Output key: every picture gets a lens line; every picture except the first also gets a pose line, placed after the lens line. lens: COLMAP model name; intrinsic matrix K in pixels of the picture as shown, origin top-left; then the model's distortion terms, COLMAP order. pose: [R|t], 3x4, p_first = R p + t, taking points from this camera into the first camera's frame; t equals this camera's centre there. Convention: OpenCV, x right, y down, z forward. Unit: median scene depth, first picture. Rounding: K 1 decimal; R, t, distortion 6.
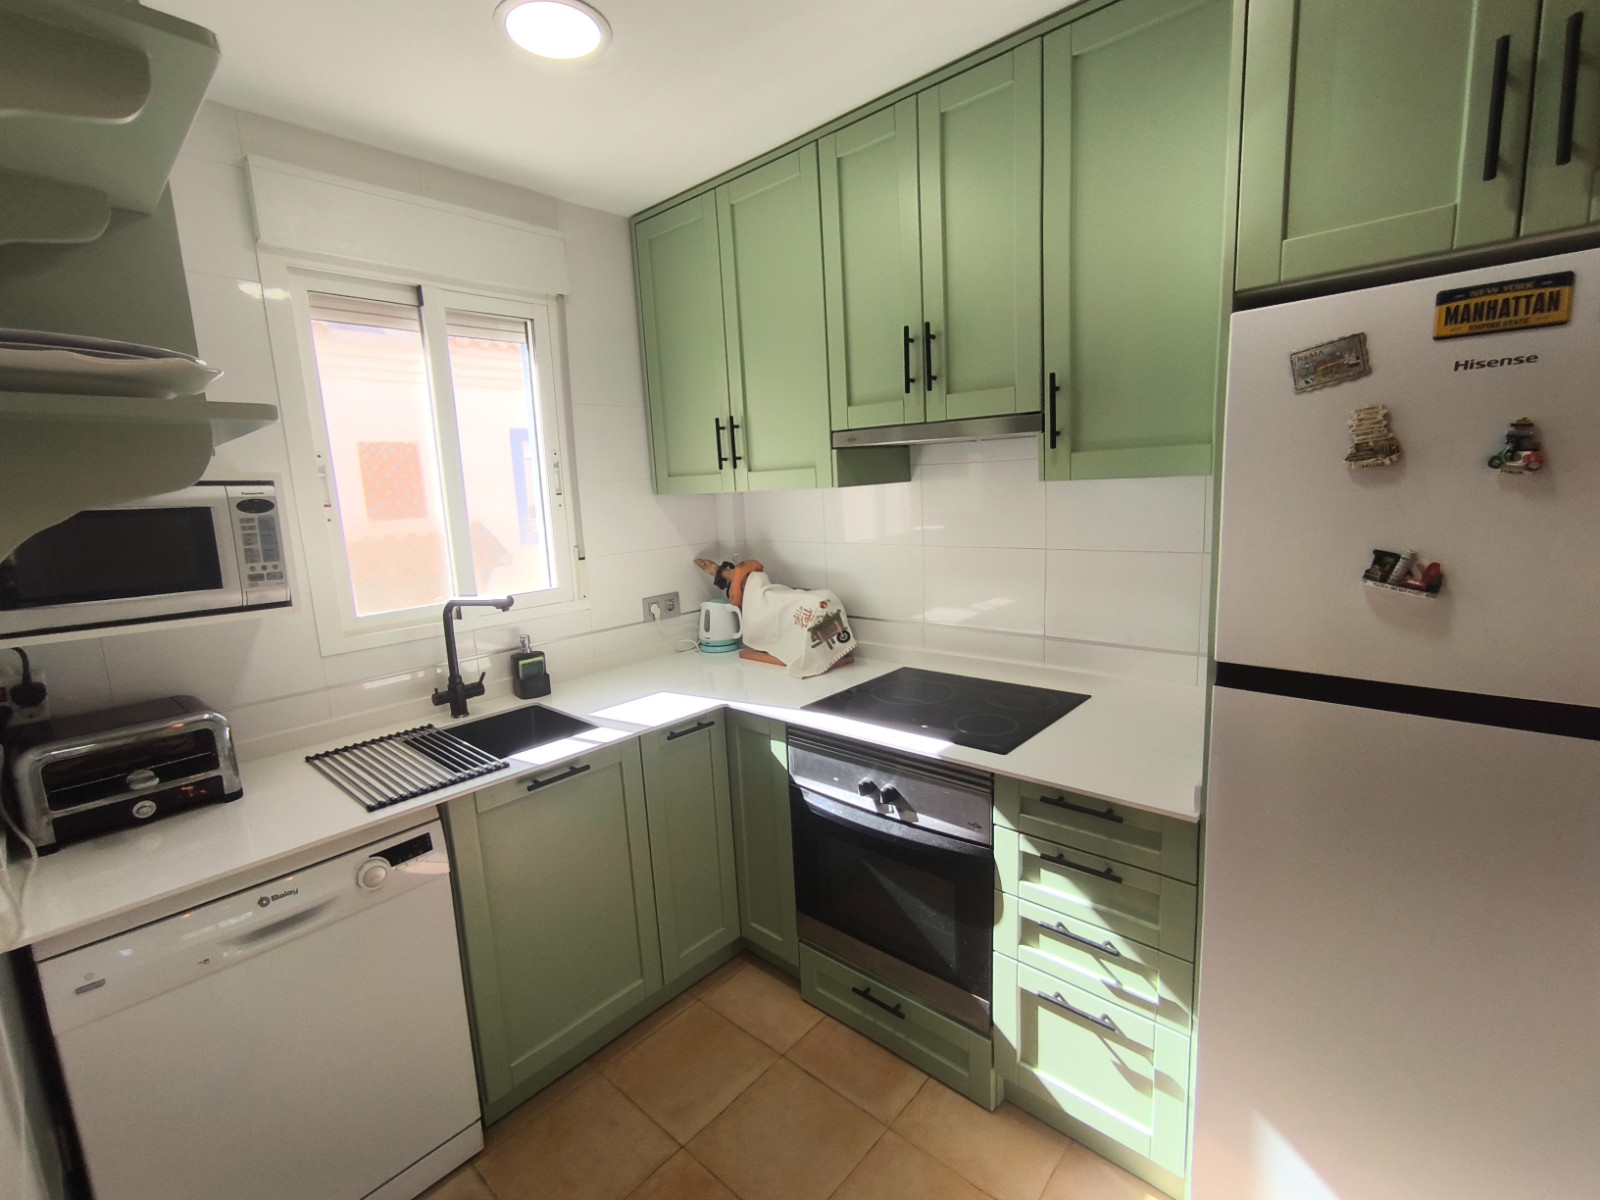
lens RADIAL K [[715.5, 0, 797.8], [0, 715.5, 608.4], [0, 0, 1]] dist [-0.050446, 0.024918]
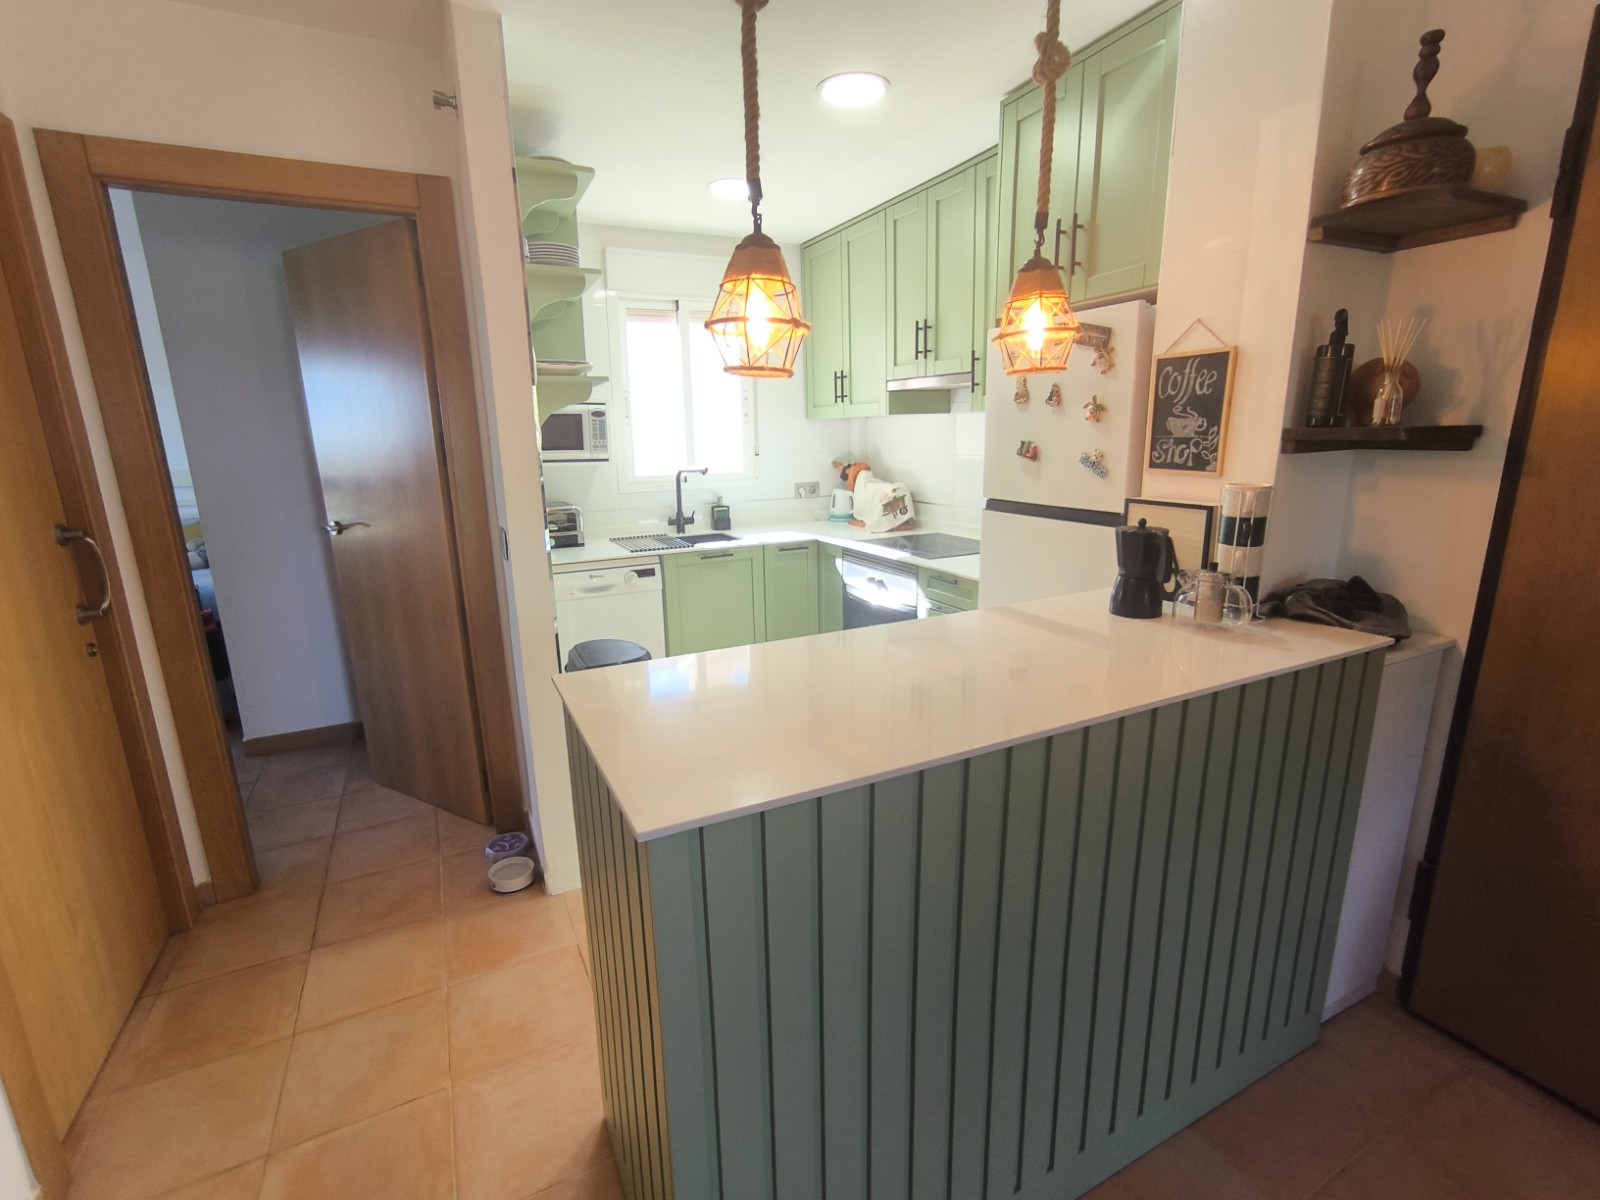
lens RADIAL K [[733.6, 0, 800.0], [0, 733.6, 600.0], [0, 0, 1]] dist [-0.046657, 0.028321]
pose [[0.933725, 0.108517, -0.341149, 0.499425], [-0.085419, 0.992960, 0.082061, 0.143191], [0.347652, -0.047482, 0.936421, -0.716653]]
